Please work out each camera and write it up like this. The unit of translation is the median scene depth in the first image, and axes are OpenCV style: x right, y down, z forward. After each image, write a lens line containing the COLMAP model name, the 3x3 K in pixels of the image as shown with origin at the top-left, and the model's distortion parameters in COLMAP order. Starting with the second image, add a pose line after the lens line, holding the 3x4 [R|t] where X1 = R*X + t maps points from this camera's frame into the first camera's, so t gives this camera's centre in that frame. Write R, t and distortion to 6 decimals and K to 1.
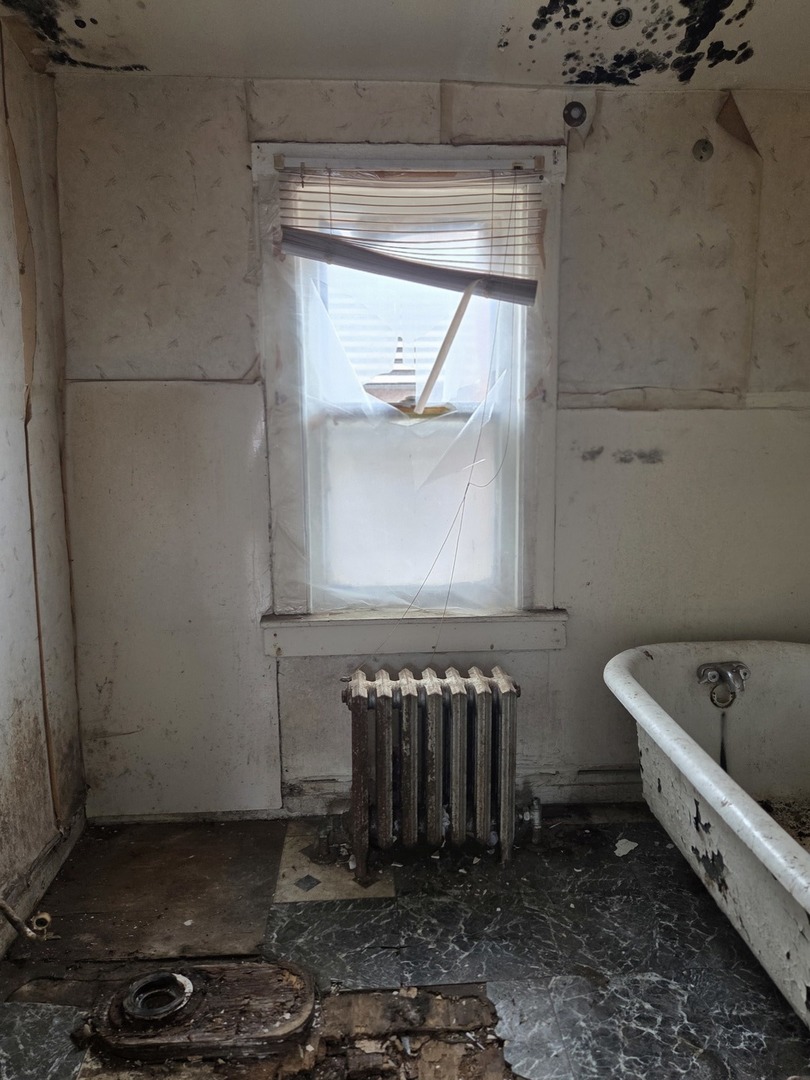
lens RADIAL K [[869.8, 0, 413.6], [0, 869.8, 534.0], [0, 0, 1]] dist [0.081448, -0.087815]
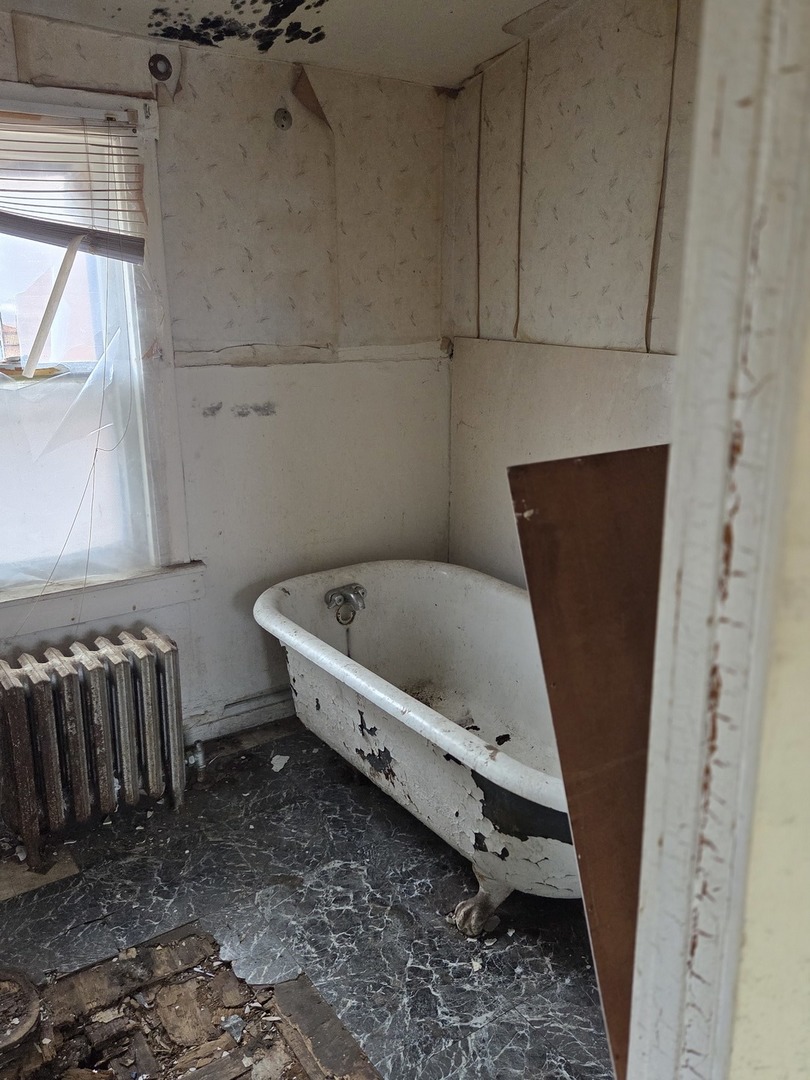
lens RADIAL K [[869.8, 0, 407.2], [0, 869.8, 530.1], [0, 0, 1]] dist [0.081448, -0.087815]
pose [[0.861177, -0.128107, 0.491897, -0.135407], [0.079854, 0.989801, 0.117975, -0.057984], [-0.501994, -0.062318, 0.862623, -0.027199]]
